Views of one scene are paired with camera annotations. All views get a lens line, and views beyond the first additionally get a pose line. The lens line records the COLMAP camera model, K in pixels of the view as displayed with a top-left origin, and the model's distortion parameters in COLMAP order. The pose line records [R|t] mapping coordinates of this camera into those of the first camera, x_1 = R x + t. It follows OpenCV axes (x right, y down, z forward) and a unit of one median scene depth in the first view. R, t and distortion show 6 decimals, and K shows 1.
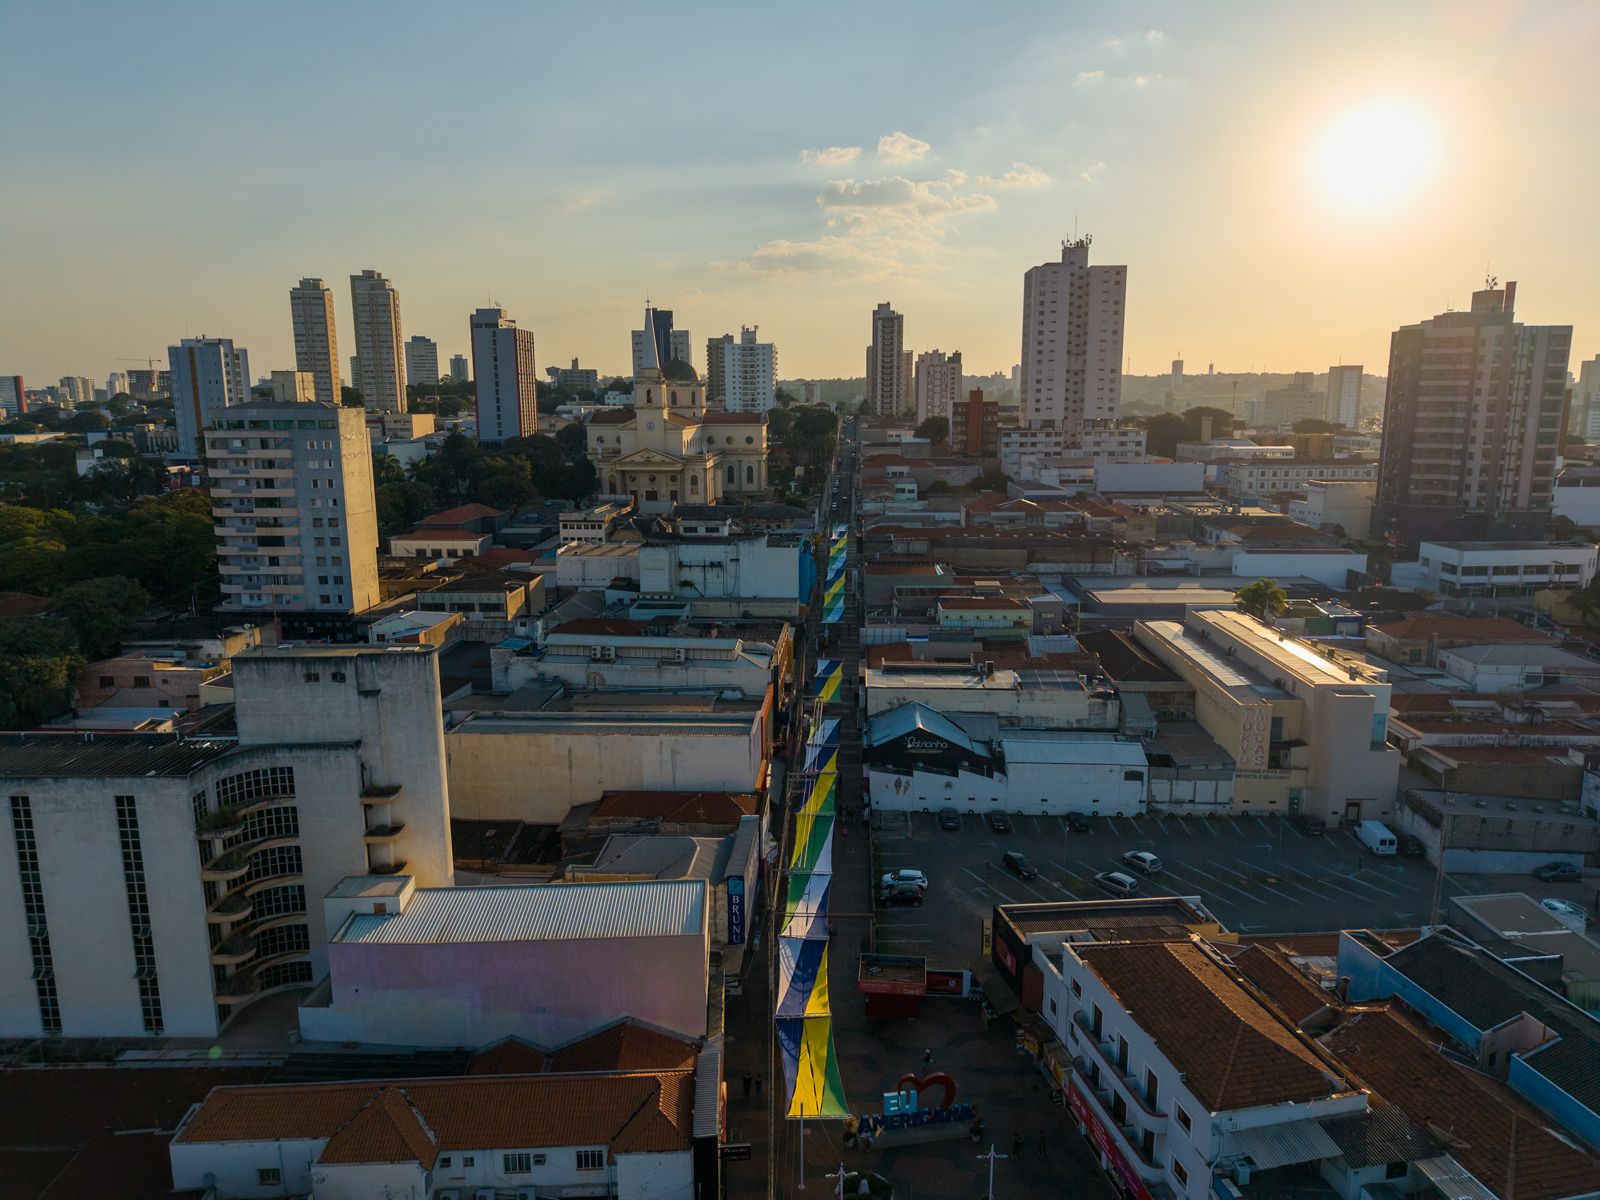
lens RADIAL K [[1129.4, 0, 800.0], [0, 1129.4, 600.0], [0, 0, 1]] dist [0.144595, -0.415528]
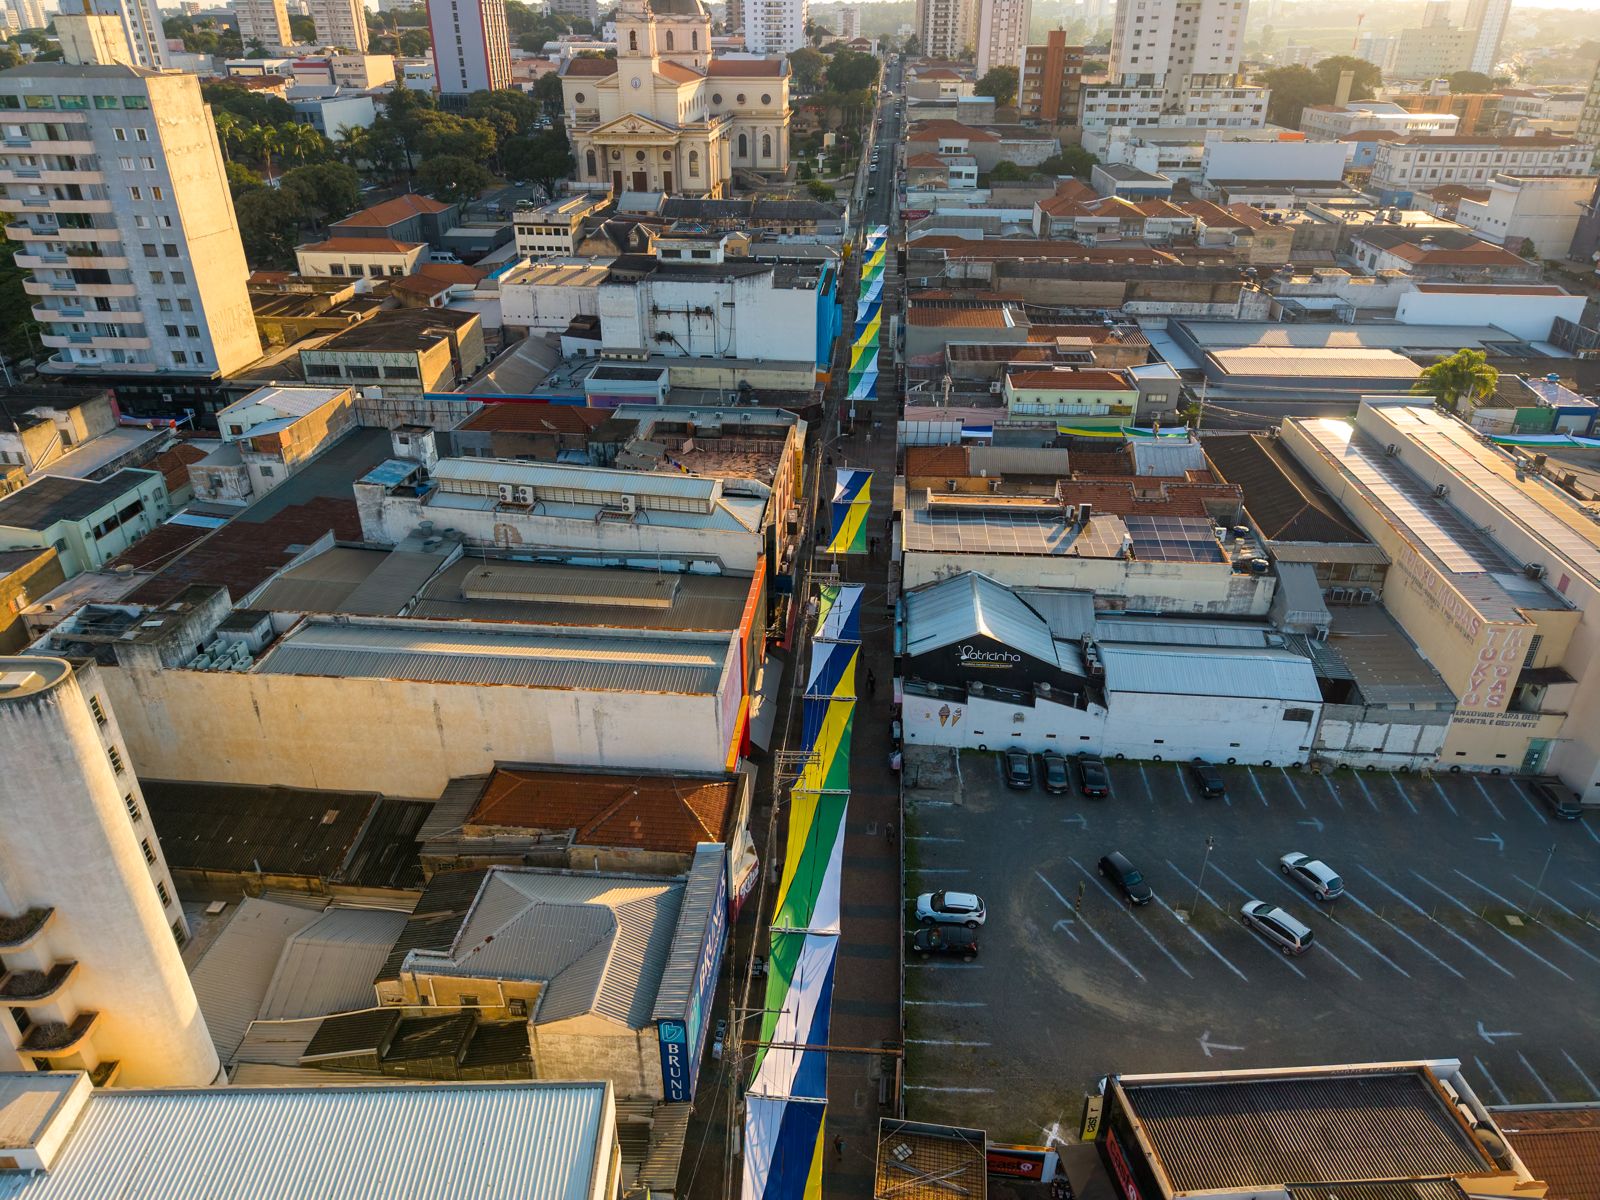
lens RADIAL K [[1087.1, 0, 800.0], [0, 1087.1, 600.0], [0, 0, 1]] dist [0.020541, -0.024839]
pose [[0.999426, 0.020789, -0.026766, 0.011368], [-0.011515, 0.951076, 0.308742, -0.076248], [0.031875, -0.308256, 0.950769, 0.293198]]
